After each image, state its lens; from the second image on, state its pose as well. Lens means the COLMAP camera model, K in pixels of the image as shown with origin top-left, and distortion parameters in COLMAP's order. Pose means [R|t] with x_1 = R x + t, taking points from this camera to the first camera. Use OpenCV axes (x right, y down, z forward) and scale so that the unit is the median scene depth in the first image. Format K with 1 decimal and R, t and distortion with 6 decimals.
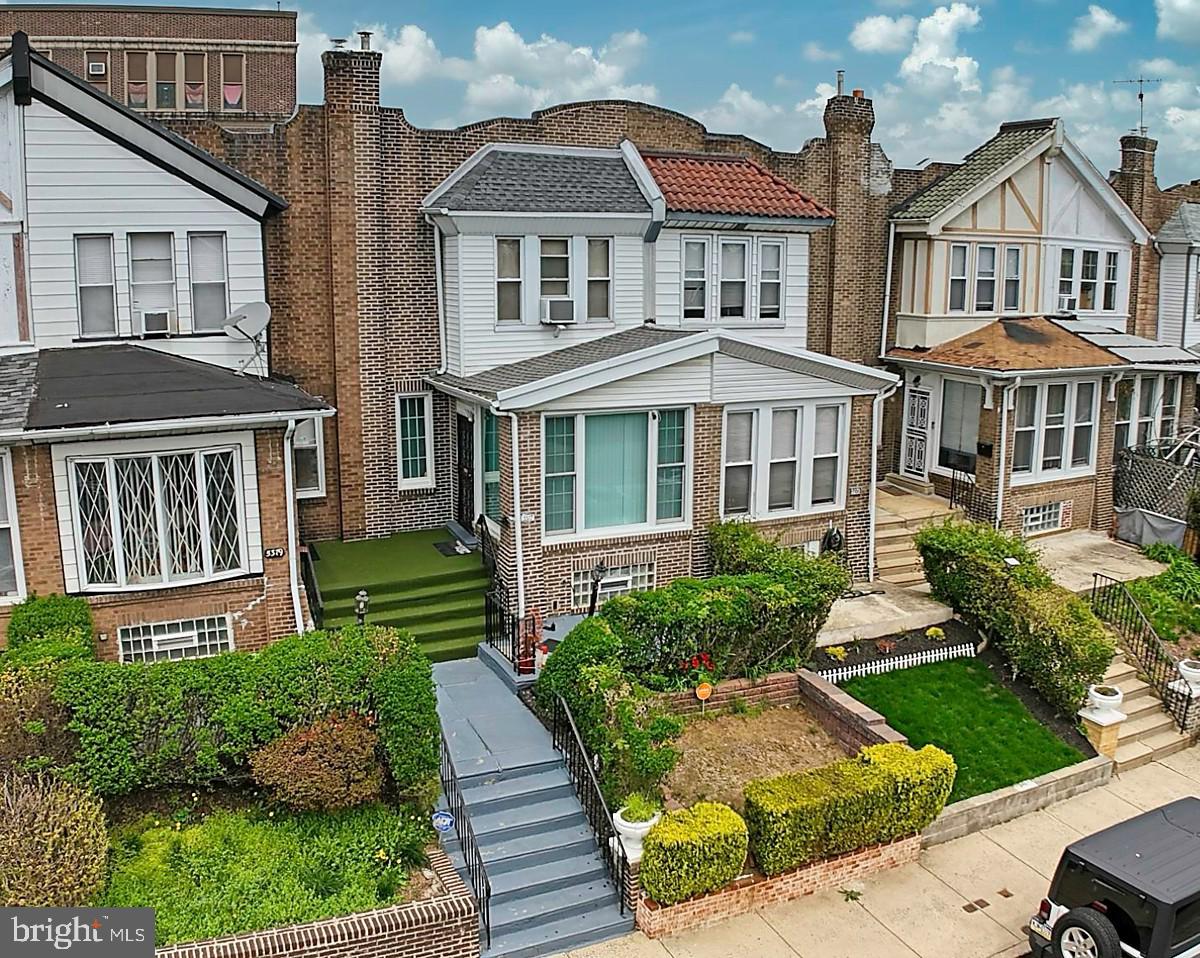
lens RADIAL K [[1054.9, 0, 600.0], [0, 1054.9, 479.0], [0, 0, 1]] dist [-0.173702, -0.000478]
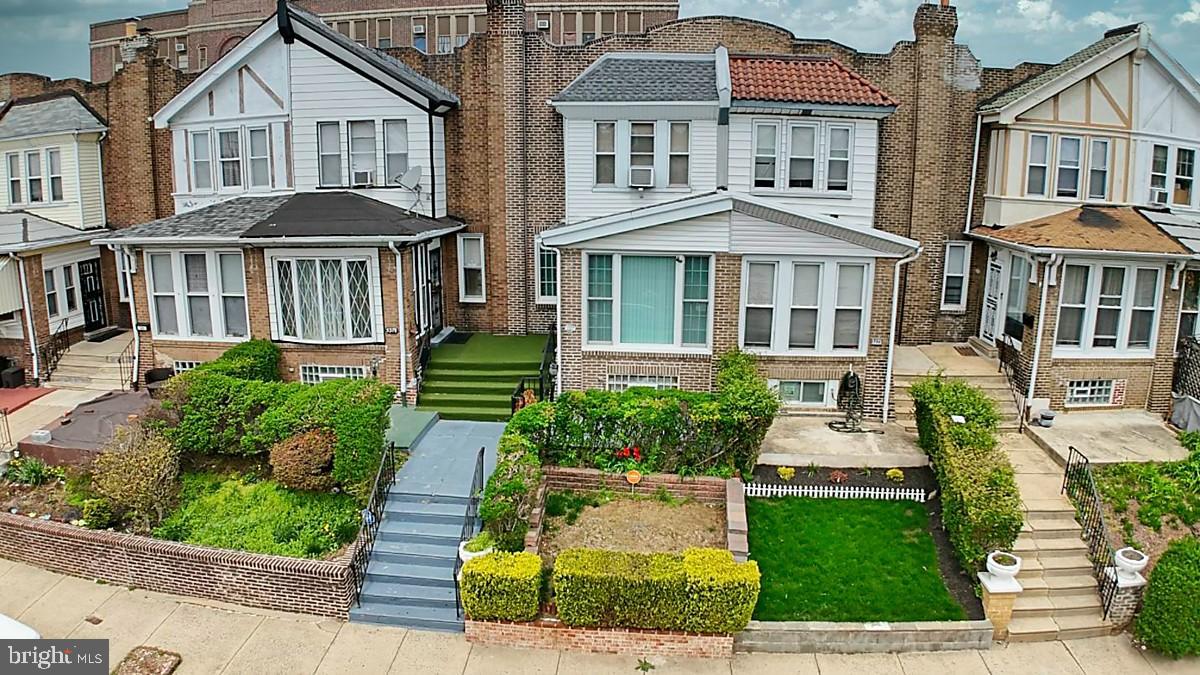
lens RADIAL K [[745.1, 0, 600.0], [0, 745.1, 337.5], [0, 0, 1]] dist [-0.192110, 0.028459]
pose [[0.872924, 0.111799, -0.474873, 0.361193], [-0.101082, 0.993713, 0.048138, -0.000484], [0.477269, 0.005981, 0.878737, 0.161591]]
